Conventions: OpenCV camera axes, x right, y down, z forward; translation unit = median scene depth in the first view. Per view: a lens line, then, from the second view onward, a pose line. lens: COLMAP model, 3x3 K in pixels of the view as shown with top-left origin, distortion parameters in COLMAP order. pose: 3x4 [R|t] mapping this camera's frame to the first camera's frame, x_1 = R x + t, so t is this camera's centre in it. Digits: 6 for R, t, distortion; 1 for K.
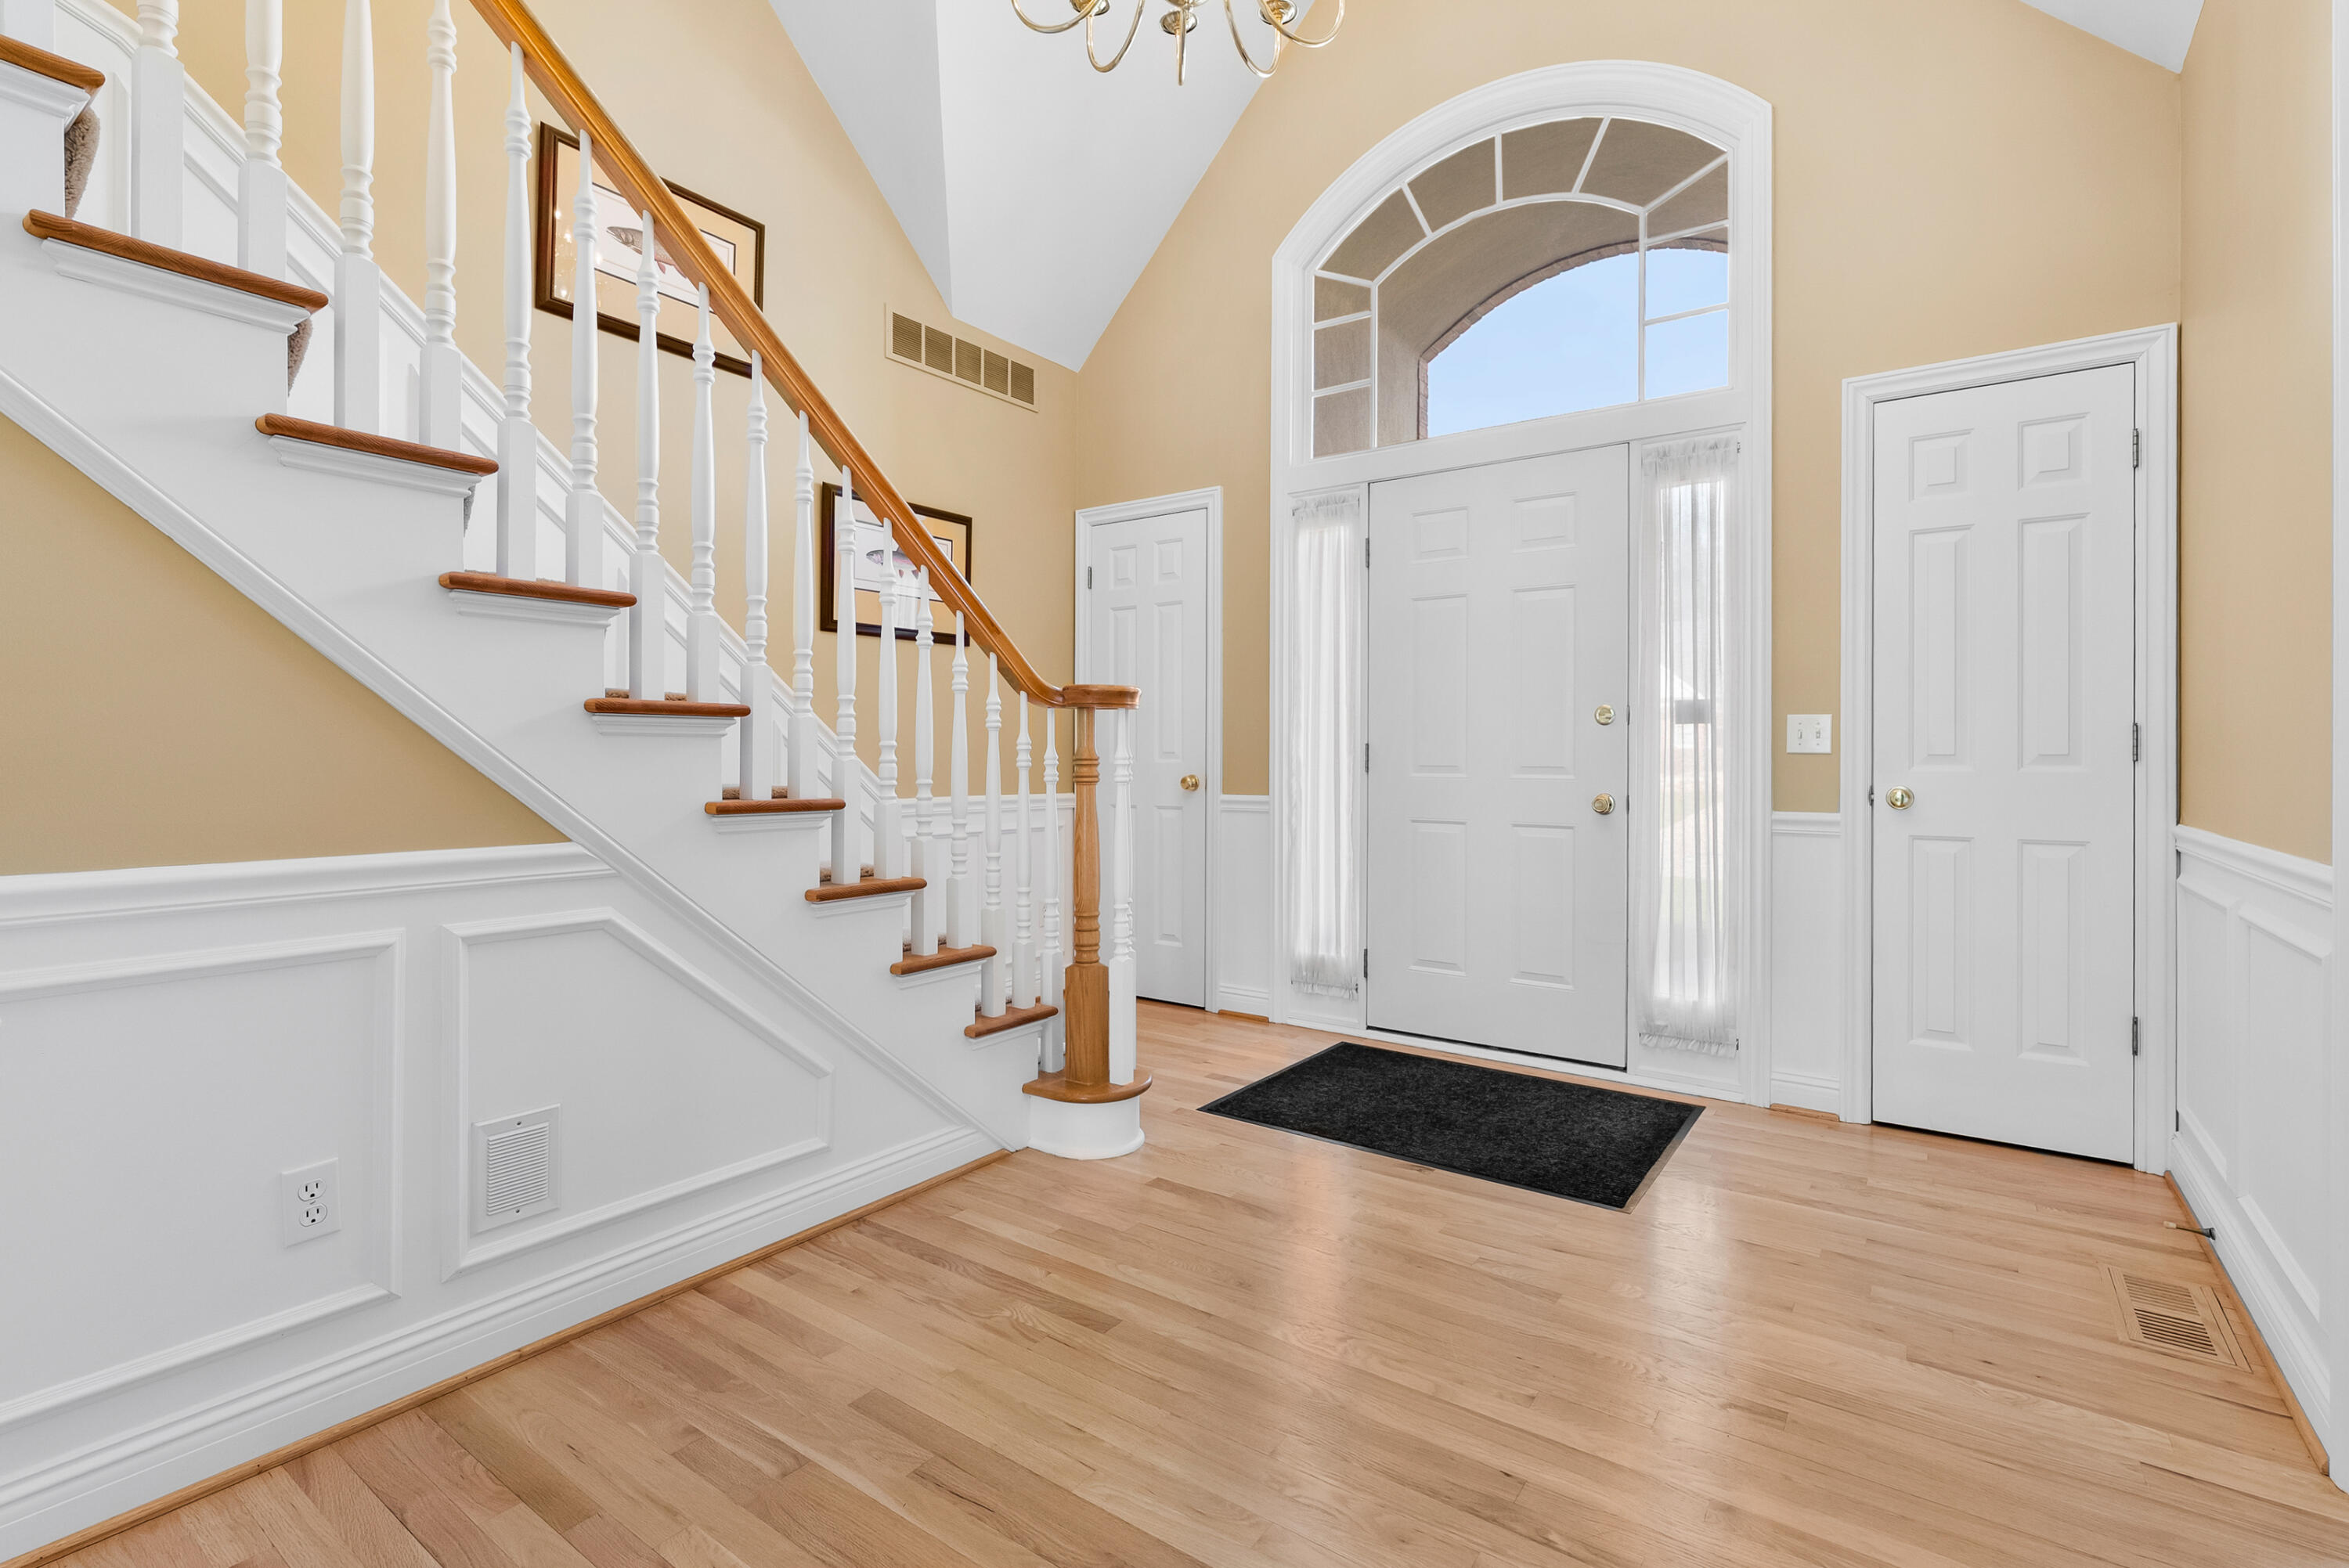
lens RADIAL K [[1068.0, 0, 1182.1], [0, 1068.0, 752.5], [0, 0, 1]] dist [-0.031230, -0.000028]
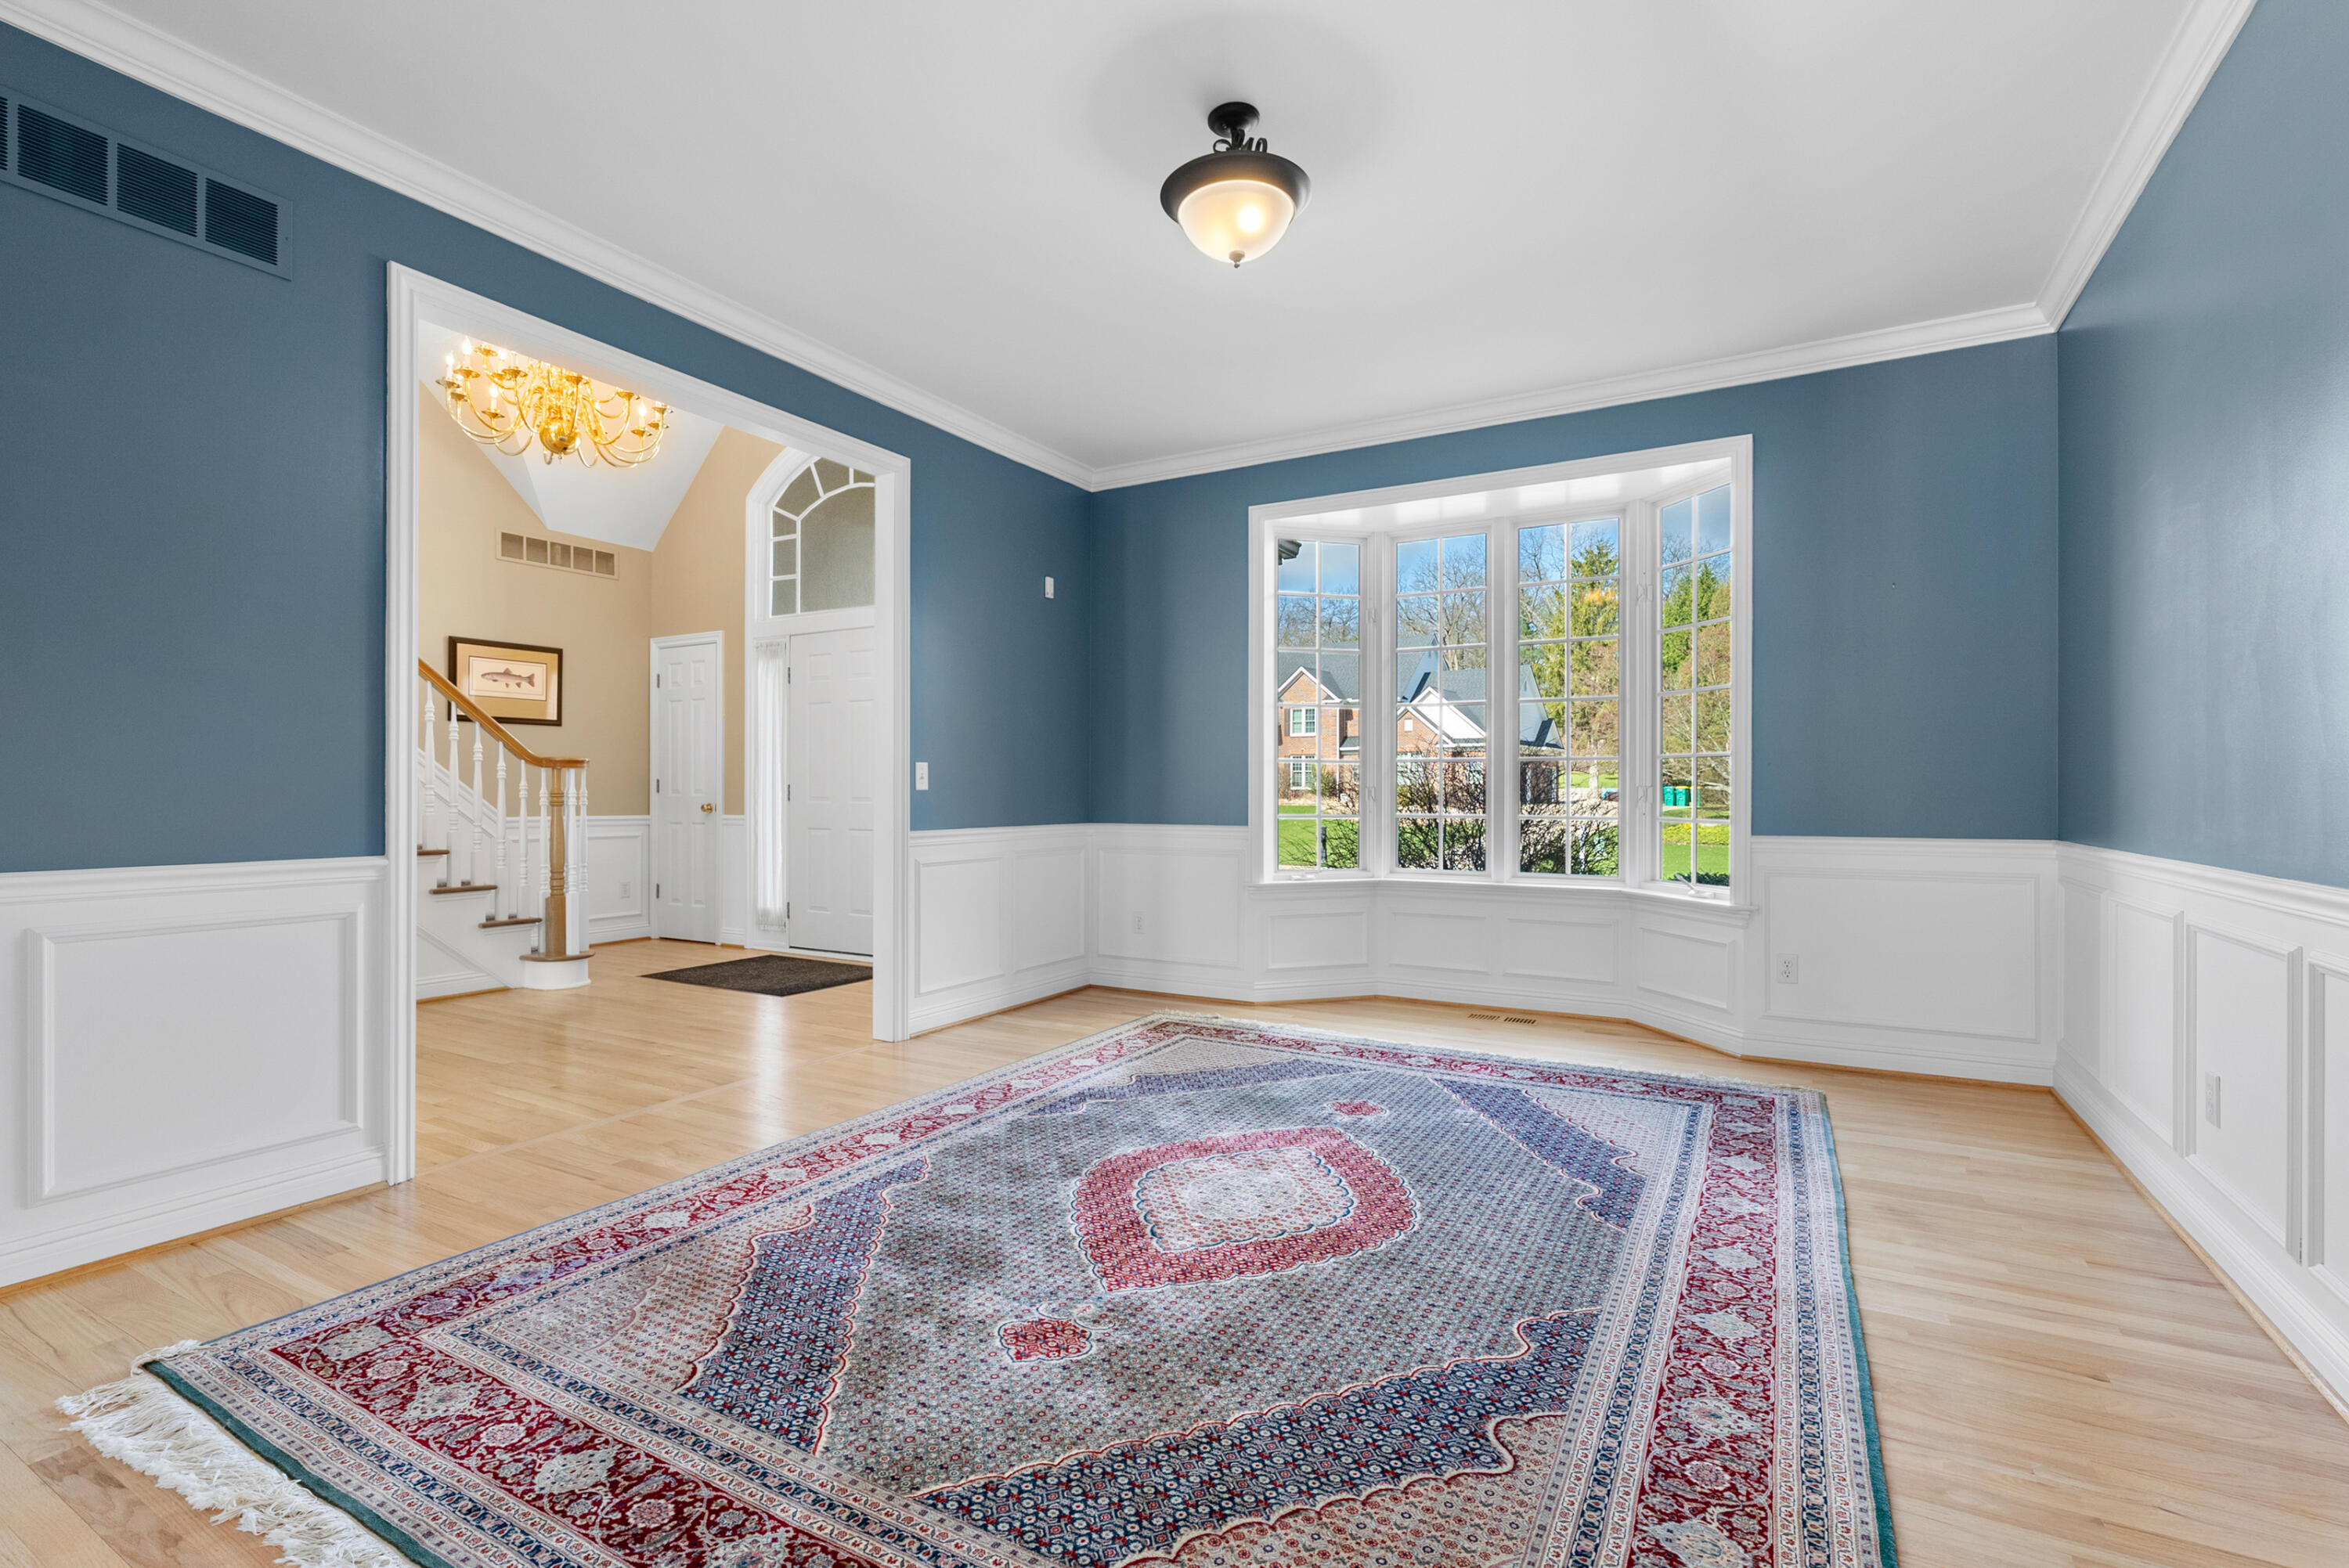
lens RADIAL K [[1066.5, 0, 1188.0], [0, 1066.5, 787.3], [0, 0, 1]] dist [-0.004842, -0.000082]
pose [[0.993377, -0.002331, 0.114881, 0.612186], [0.002599, 0.999994, -0.002179, 0.000998], [-0.114875, 0.002463, 0.993377, -0.800757]]
